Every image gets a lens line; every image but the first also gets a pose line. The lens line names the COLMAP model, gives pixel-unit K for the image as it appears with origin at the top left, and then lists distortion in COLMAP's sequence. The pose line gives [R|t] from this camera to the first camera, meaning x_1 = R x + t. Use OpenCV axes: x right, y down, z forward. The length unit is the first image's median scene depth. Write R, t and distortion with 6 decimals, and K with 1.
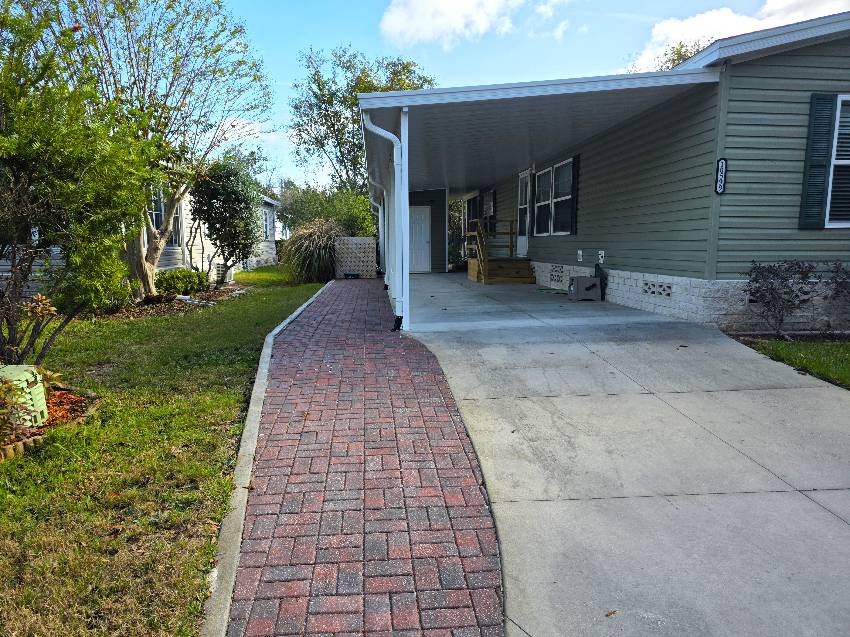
lens RADIAL K [[573.8, 0, 425.0], [0, 573.8, 318.5], [0, 0, 1]] dist [0.074807, -0.065701]
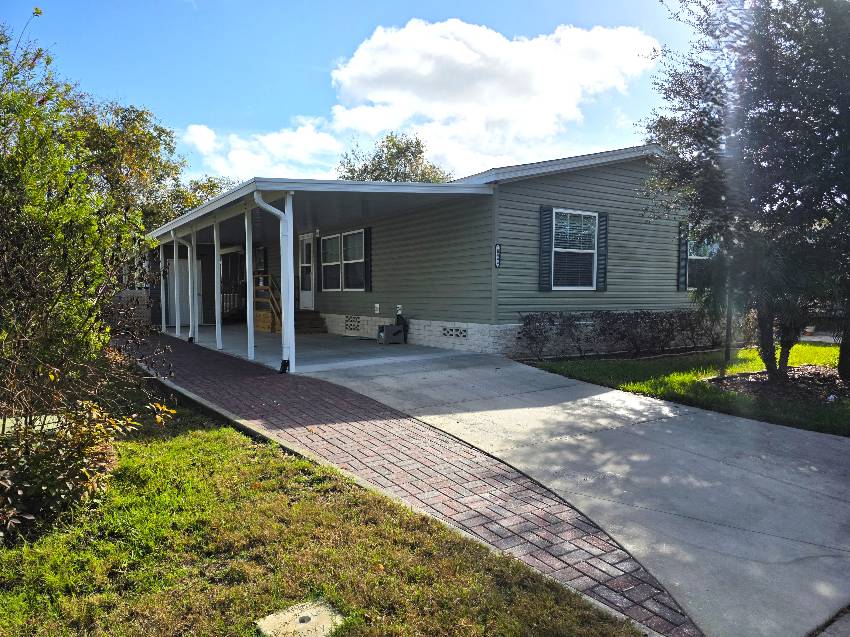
lens RADIAL K [[573.8, 0, 425.0], [0, 573.8, 318.5], [0, 0, 1]] dist [0.074807, -0.065701]
pose [[0.876605, -0.016060, 0.480942, -0.326016], [0.058825, 0.995524, -0.073975, 0.013350], [-0.477601, 0.093139, 0.873626, -0.164387]]
